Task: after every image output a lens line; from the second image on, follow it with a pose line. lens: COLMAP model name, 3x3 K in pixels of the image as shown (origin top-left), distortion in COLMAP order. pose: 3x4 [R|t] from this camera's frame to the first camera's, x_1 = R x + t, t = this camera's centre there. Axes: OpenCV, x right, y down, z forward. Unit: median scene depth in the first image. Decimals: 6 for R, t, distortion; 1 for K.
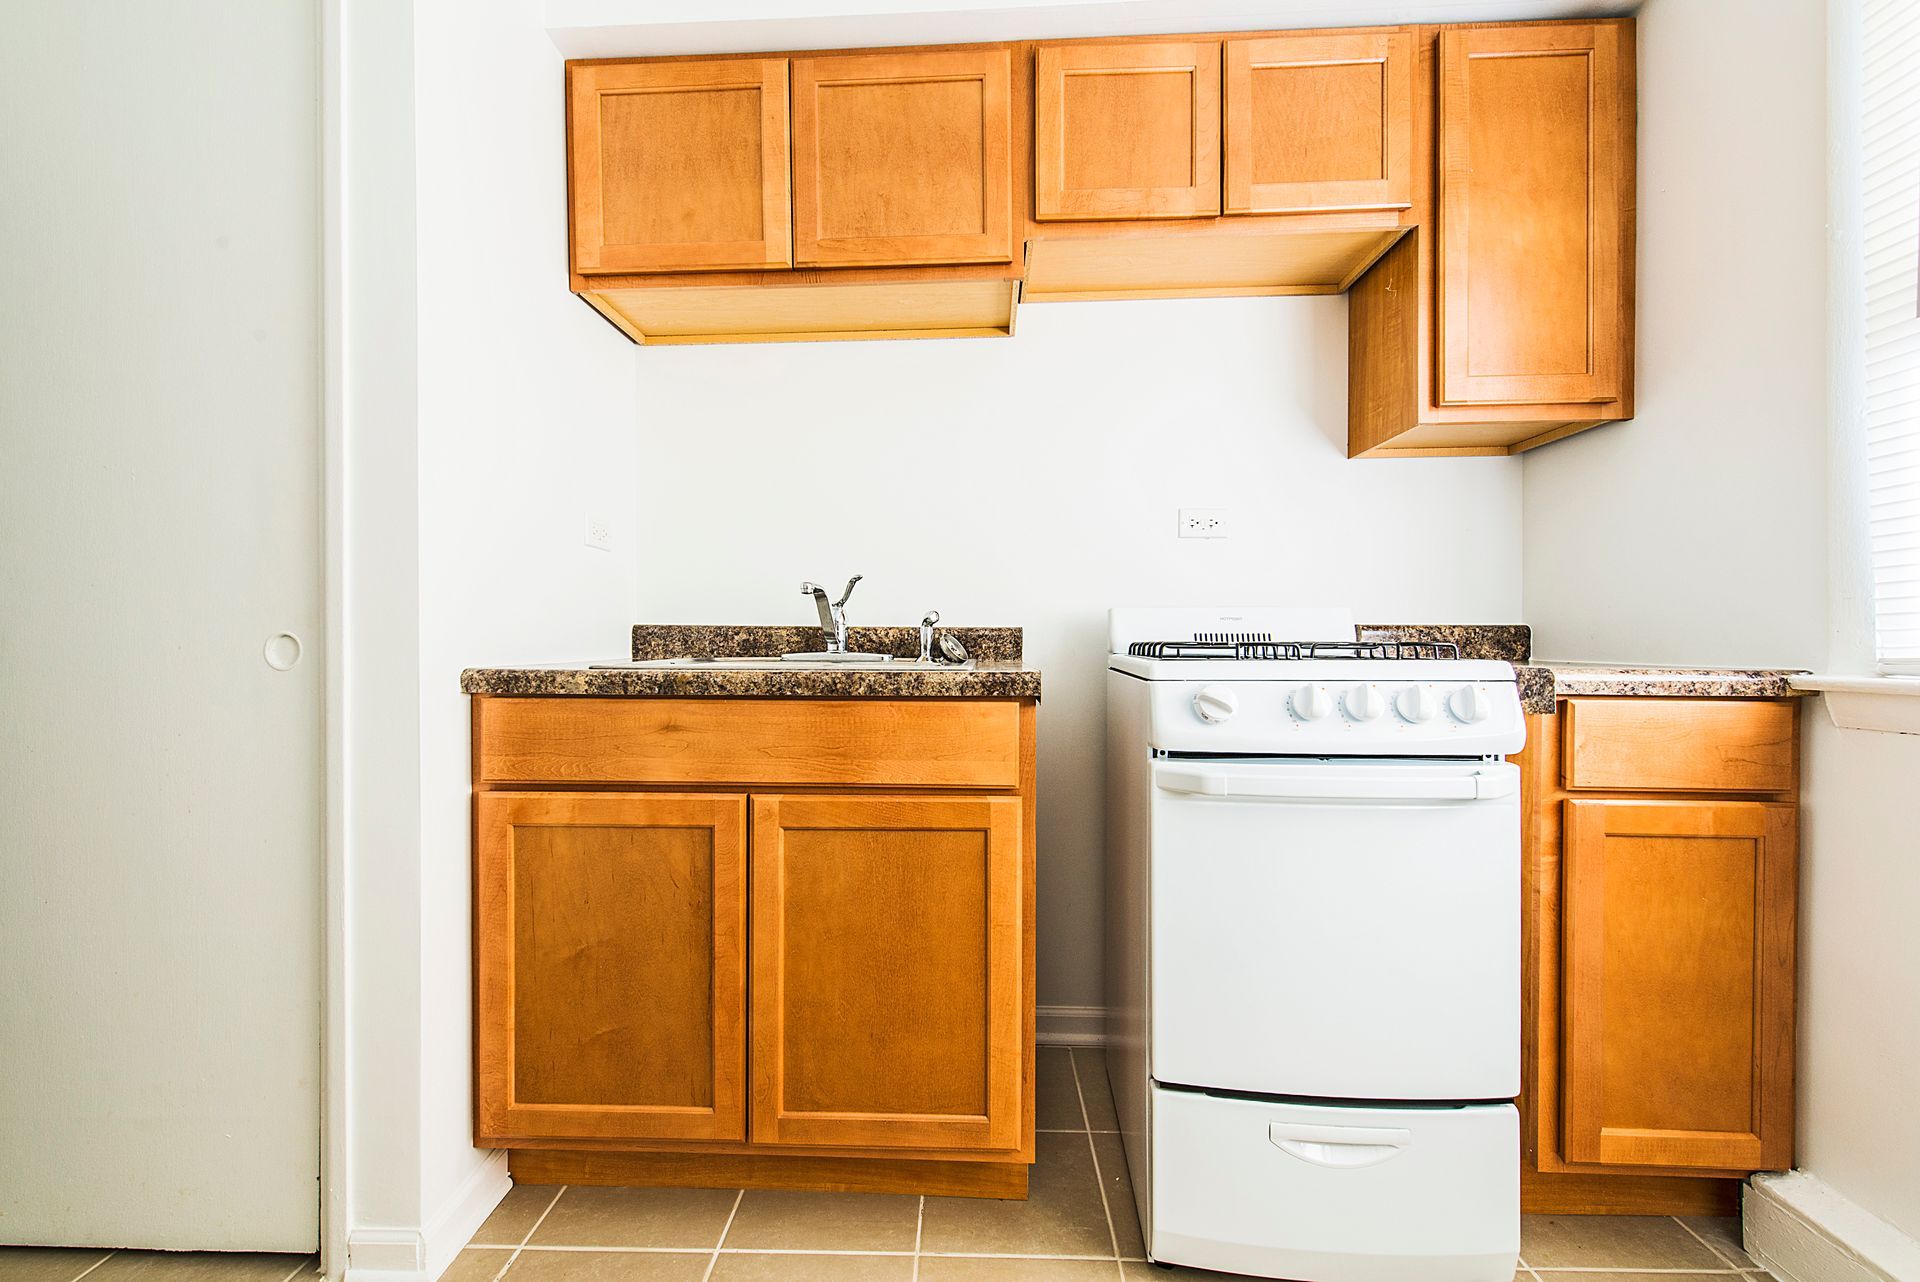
lens RADIAL K [[761.6, 0, 959.2], [0, 761.6, 643.7], [0, 0, 1]] dist [0.017197, -0.007918]
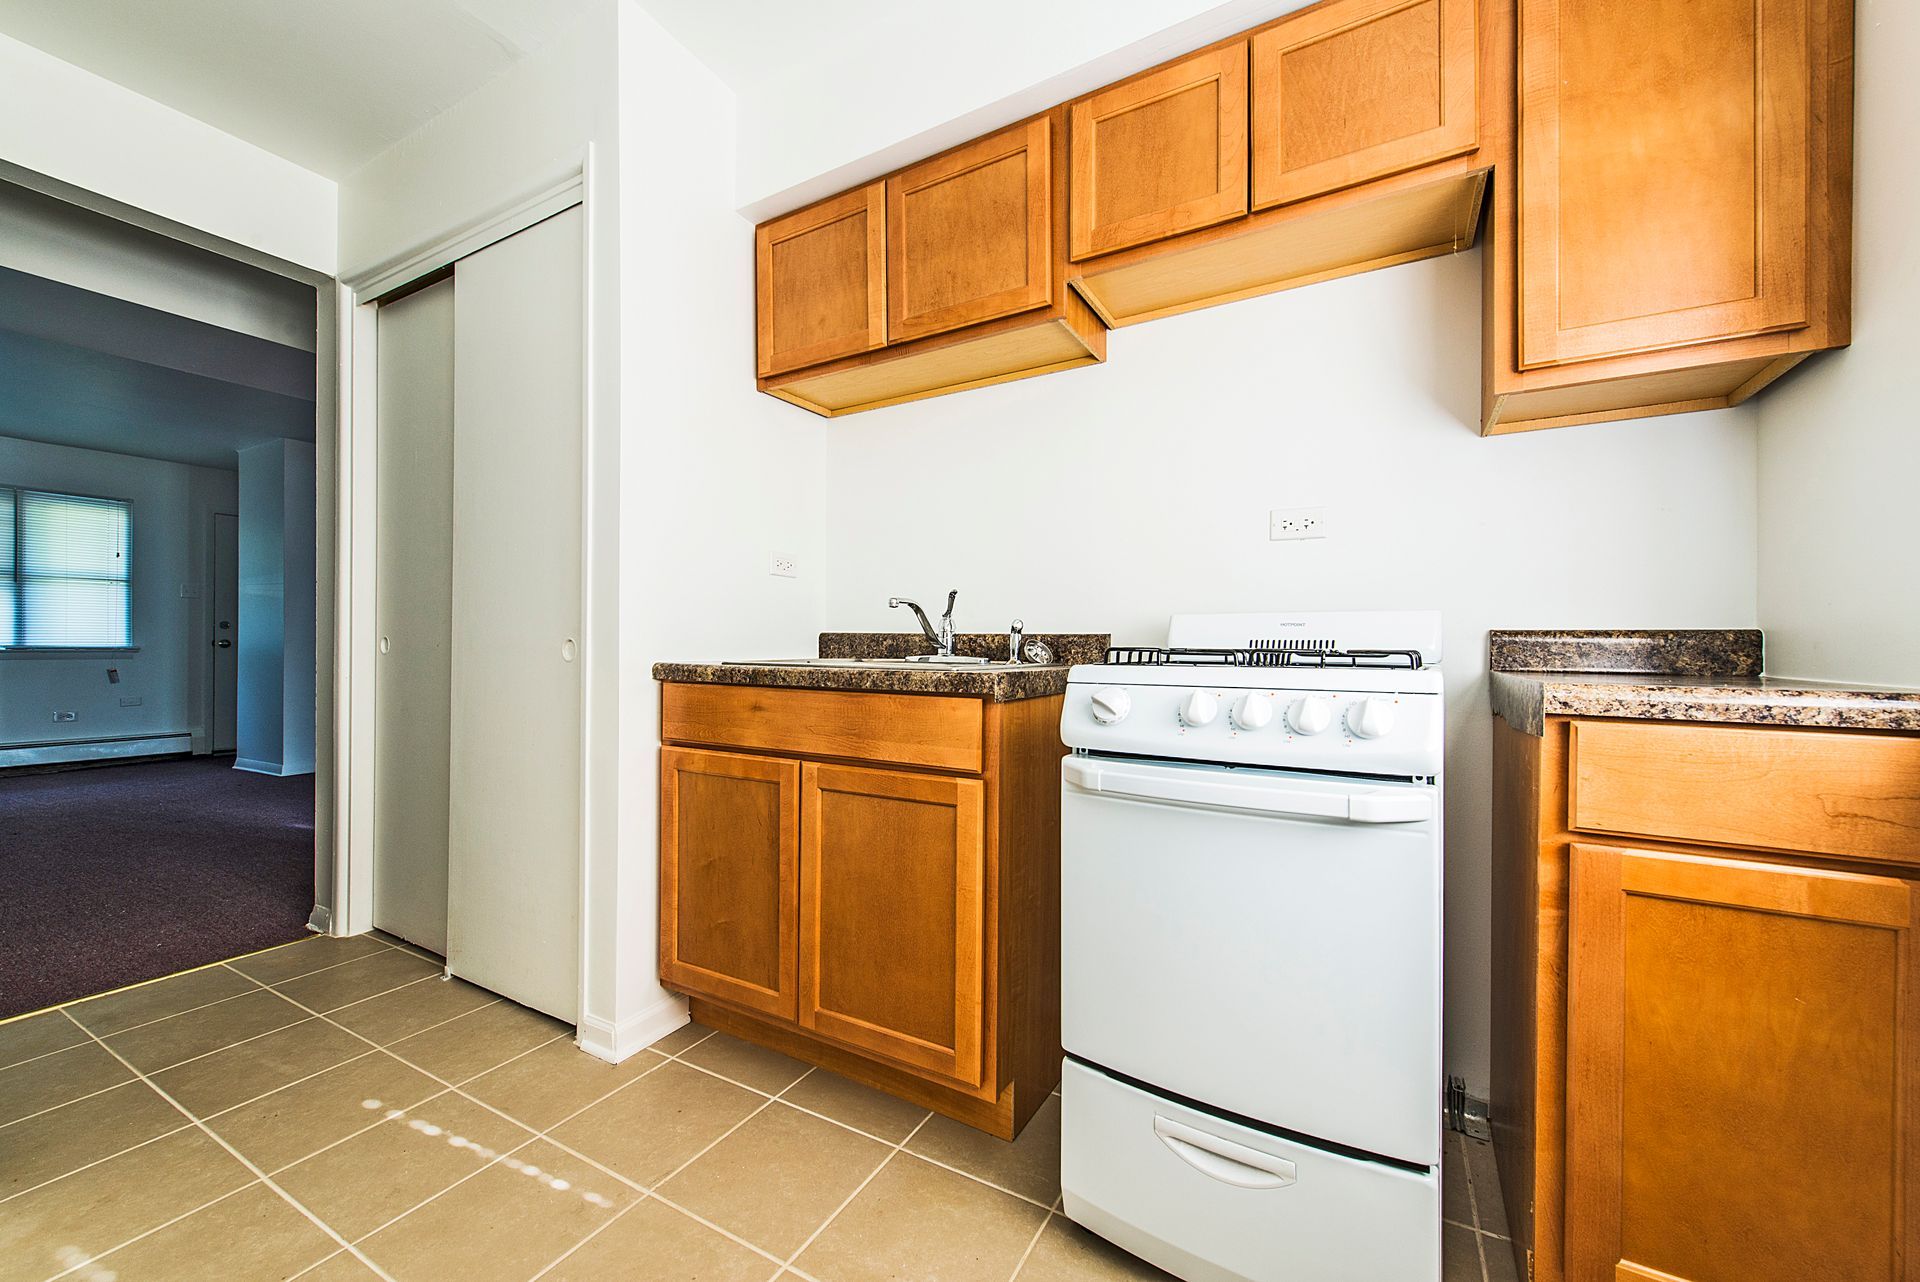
lens RADIAL K [[743.7, 0, 968.4], [0, 743.7, 642.8], [0, 0, 1]] dist [0.016373, -0.006714]
pose [[0.886640, 0.003180, -0.462450, 0.536177], [-0.007664, 0.999940, -0.007818, 0.000299], [0.462397, 0.010476, 0.886611, -0.011972]]
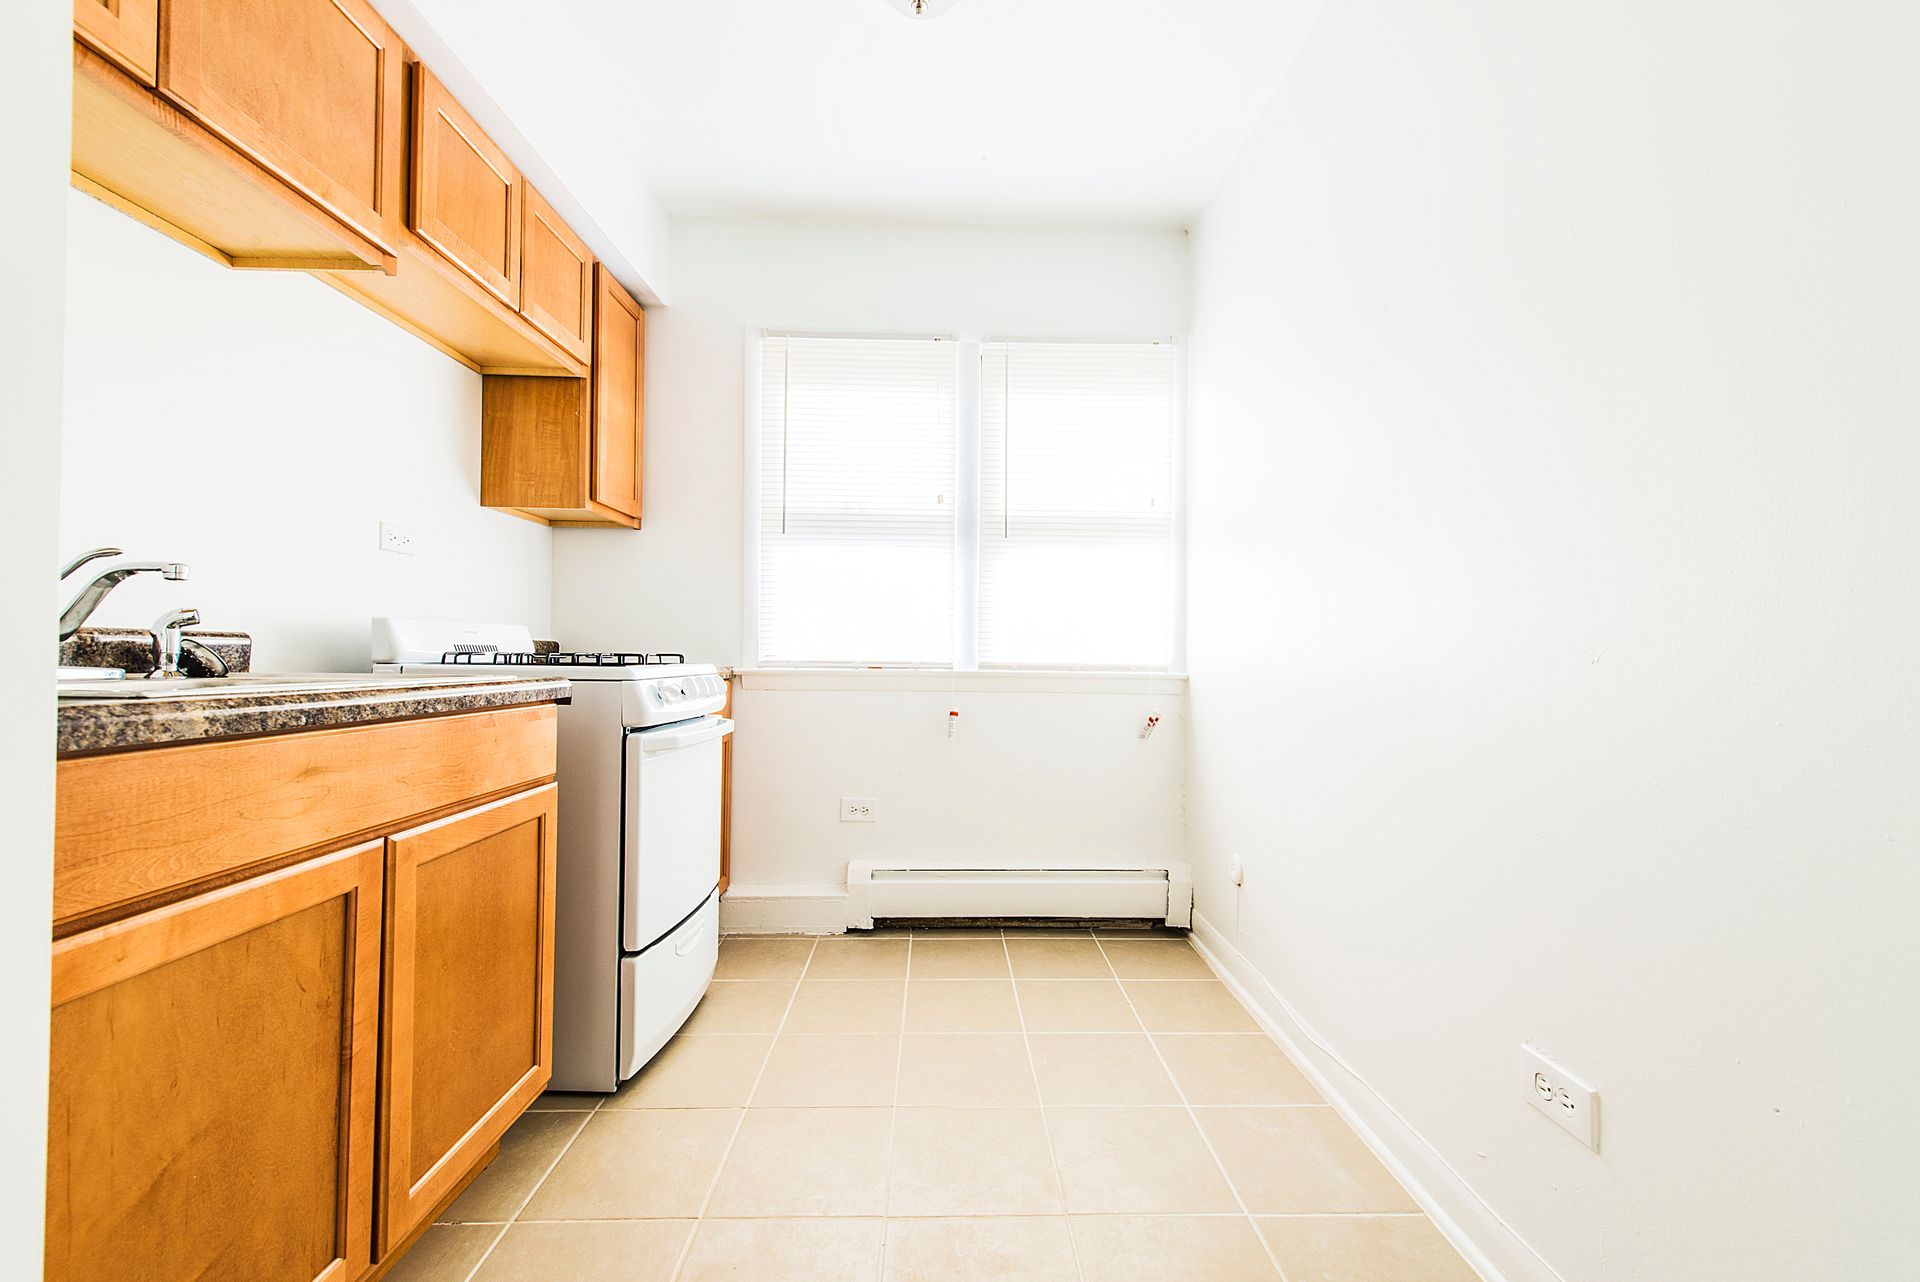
lens RADIAL K [[743.7, 0, 968.4], [0, 743.7, 642.8], [0, 0, 1]] dist [0.016373, -0.006714]
pose [[-0.064179, 0.015685, 0.997815, -1.050638], [-0.002475, 0.999871, -0.015876, -0.002130], [-0.997935, -0.003489, -0.064132, 0.390317]]
